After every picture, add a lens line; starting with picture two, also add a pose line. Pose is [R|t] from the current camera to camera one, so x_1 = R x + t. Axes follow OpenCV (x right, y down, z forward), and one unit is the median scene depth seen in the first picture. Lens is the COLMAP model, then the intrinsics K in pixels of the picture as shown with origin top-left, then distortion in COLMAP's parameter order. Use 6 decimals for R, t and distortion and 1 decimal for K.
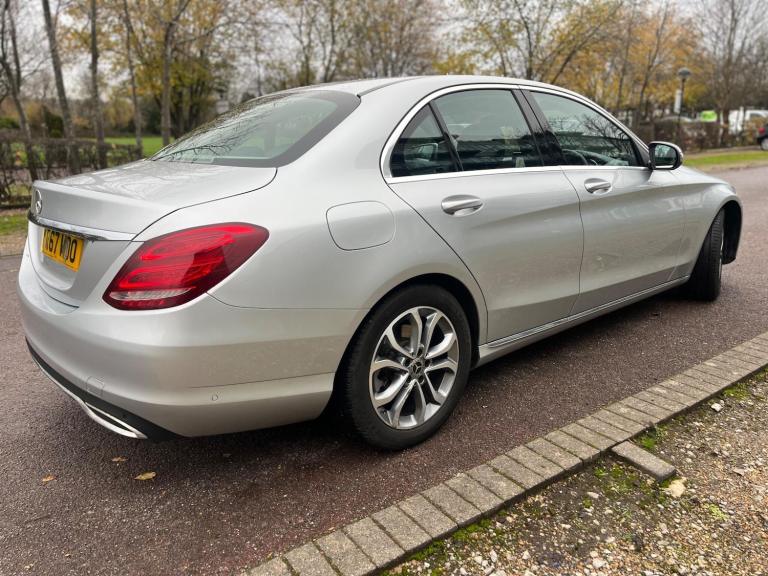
lens RADIAL K [[596.6, 0, 384.0], [0, 596.6, 288.0], [0, 0, 1]] dist [0.095123, -0.139905]
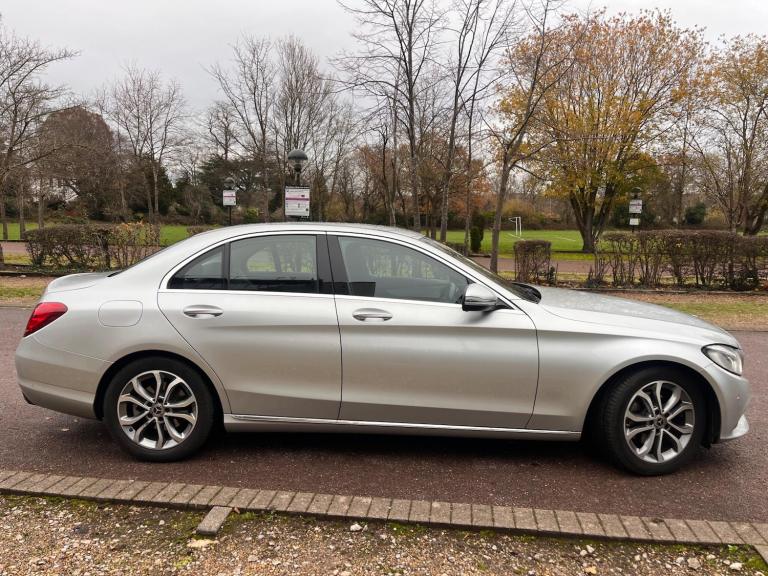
lens RADIAL K [[596.5, 0, 387.3], [0, 596.5, 288.8], [0, 0, 1]] dist [0.090017, -0.134742]
pose [[0.724129, 0.106429, -0.681403, 1.491545], [-0.202524, 0.977276, -0.062581, -0.193204], [0.659258, 0.183317, 0.729228, 0.194044]]
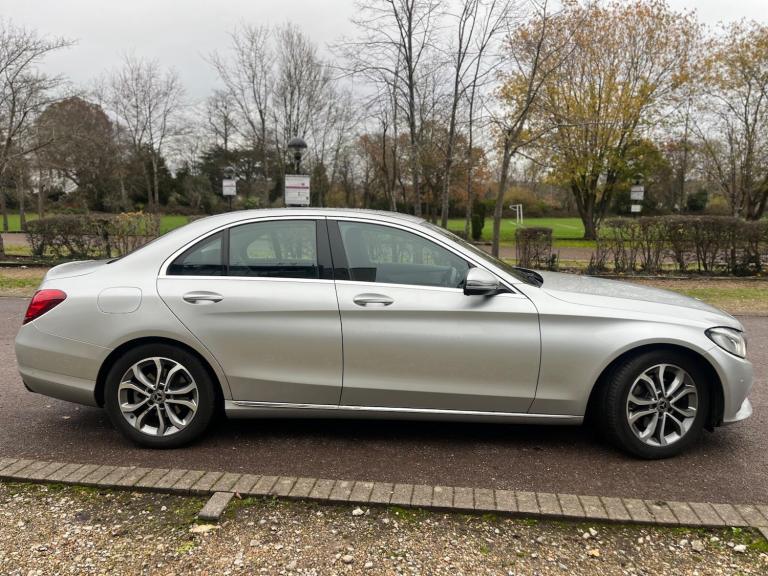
lens RADIAL K [[596.5, 0, 387.3], [0, 596.5, 288.8], [0, 0, 1]] dist [0.090017, -0.134742]
pose [[0.723468, 0.113434, -0.680975, 1.485858], [-0.195883, 0.979597, -0.044930, -0.182796], [0.661985, 0.165897, 0.730927, 0.205333]]
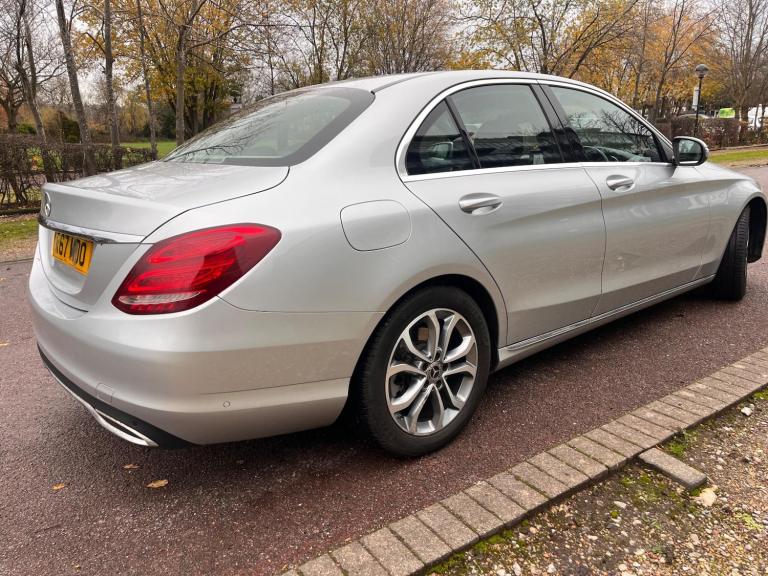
lens RADIAL K [[596.6, 0, 384.0], [0, 596.6, 288.0], [0, 0, 1]] dist [0.095123, -0.139905]
pose [[0.999695, -0.006748, -0.023767, -0.002812], [0.006692, 0.999975, -0.002402, -0.000631], [0.023783, 0.002242, 0.999715, 0.028968]]
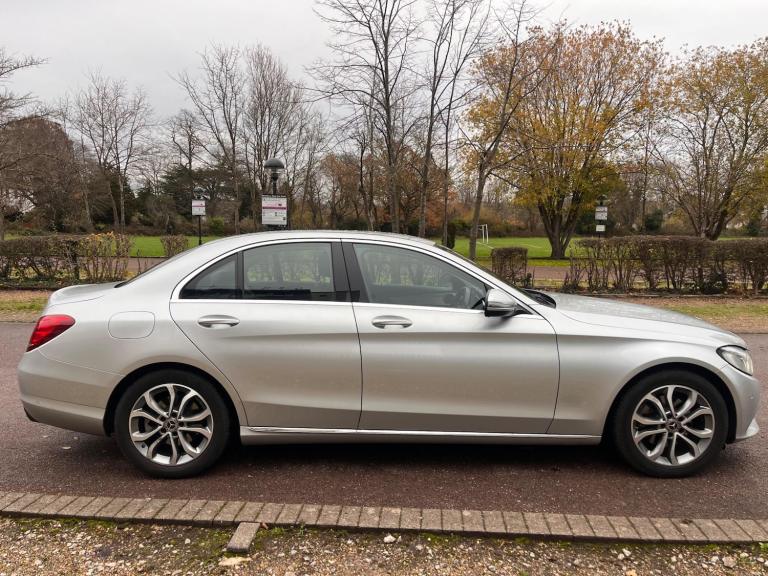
lens RADIAL K [[596.6, 0, 384.0], [0, 596.6, 288.0], [0, 0, 1]] dist [0.095123, -0.139905]
pose [[0.760728, 0.085258, -0.643447, 1.381837], [-0.184478, 0.978853, -0.088402, -0.163677], [0.622303, 0.185952, 0.760369, 0.116799]]
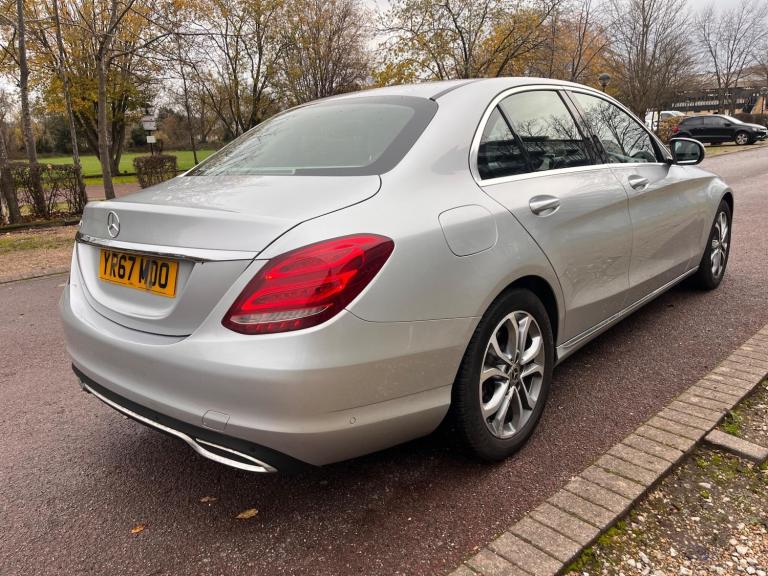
lens RADIAL K [[596.6, 0, 384.0], [0, 596.6, 288.0], [0, 0, 1]] dist [0.095123, -0.139905]
pose [[0.990635, -0.063039, 0.121112, -0.261055], [0.065011, 0.997808, -0.012398, -0.007779], [-0.120065, 0.020155, 0.992561, 0.049068]]
